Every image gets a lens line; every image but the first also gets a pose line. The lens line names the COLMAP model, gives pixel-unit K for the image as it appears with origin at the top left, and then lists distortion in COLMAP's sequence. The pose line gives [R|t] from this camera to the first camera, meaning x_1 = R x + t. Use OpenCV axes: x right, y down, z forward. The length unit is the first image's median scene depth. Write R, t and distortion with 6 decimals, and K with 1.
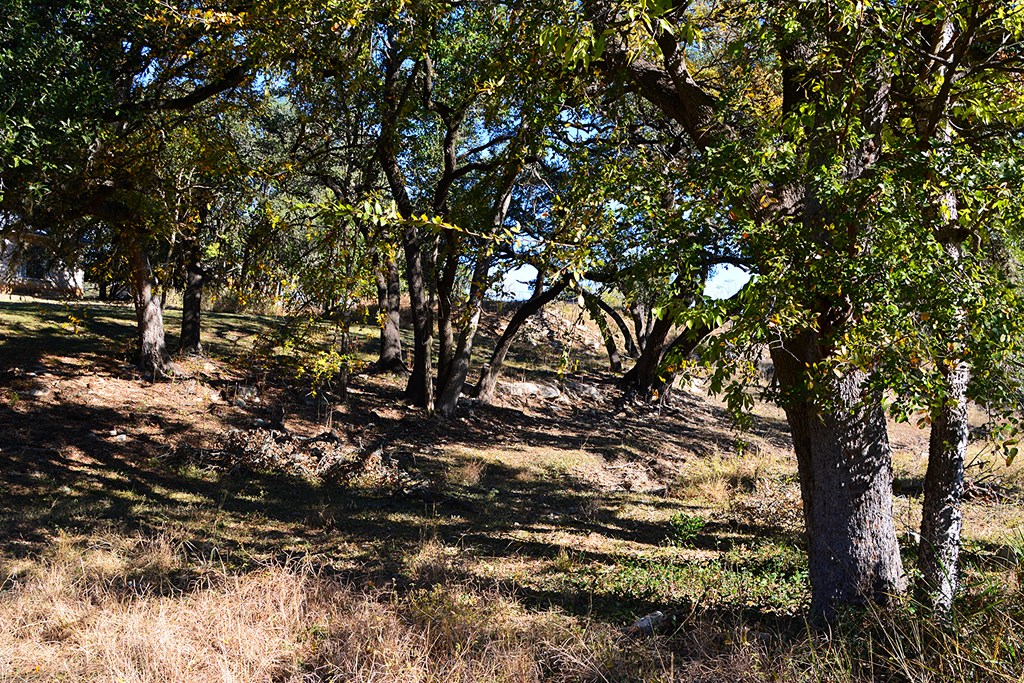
lens RADIAL K [[842.2, 0, 512.0], [0, 842.2, 341.5], [0, 0, 1]] dist [-0.164887, 0.207143]
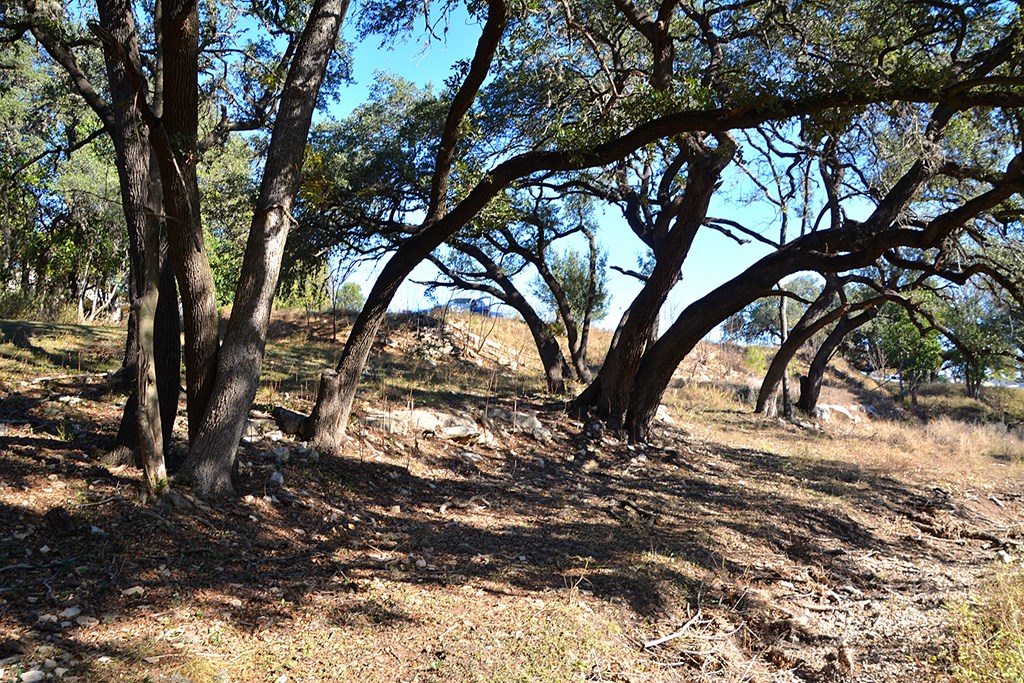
lens RADIAL K [[842.2, 0, 512.0], [0, 842.2, 341.5], [0, 0, 1]] dist [-0.164887, 0.207143]
pose [[0.992965, -0.015668, 0.117366, 0.015011], [0.020765, 0.998888, -0.042338, 0.028457], [-0.116572, 0.044477, 0.992186, 0.451080]]
